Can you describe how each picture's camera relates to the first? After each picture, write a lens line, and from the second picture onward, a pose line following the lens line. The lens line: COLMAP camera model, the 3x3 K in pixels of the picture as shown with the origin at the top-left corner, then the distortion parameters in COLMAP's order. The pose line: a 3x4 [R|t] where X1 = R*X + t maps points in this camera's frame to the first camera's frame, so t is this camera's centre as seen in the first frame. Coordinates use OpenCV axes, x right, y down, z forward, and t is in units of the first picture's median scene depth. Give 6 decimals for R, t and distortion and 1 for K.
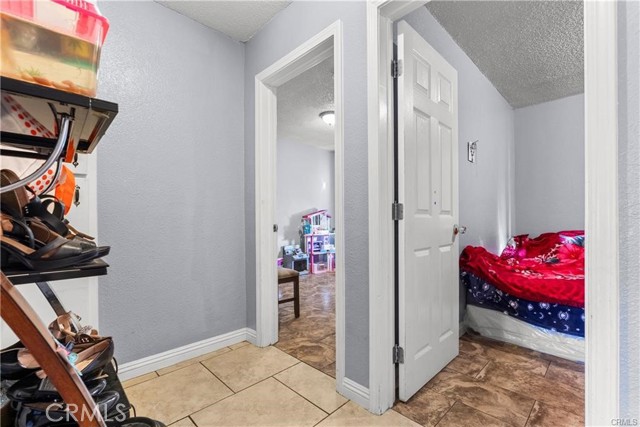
lens RADIAL K [[288.8, 0, 319.3], [0, 288.8, 216.9], [0, 0, 1]] dist [-0.009849, 0.000126]
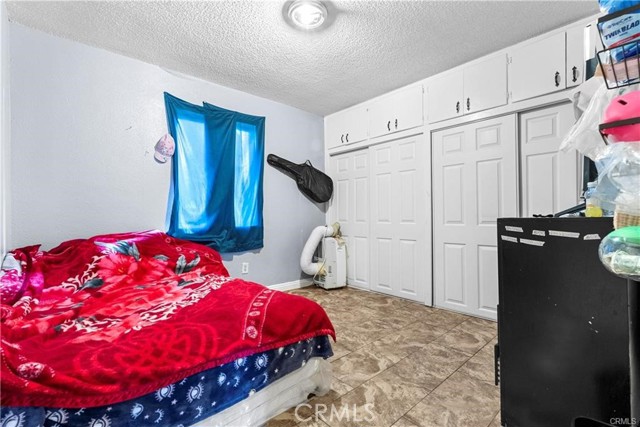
lens RADIAL K [[288.8, 0, 322.3], [0, 288.8, 217.6], [0, 0, 1]] dist [-0.009849, 0.000126]
pose [[0.047066, -0.001658, 0.998890, 0.185639], [0.000675, 0.999998, 0.001628, 0.005117], [-0.998892, 0.000598, 0.047067, 0.429822]]
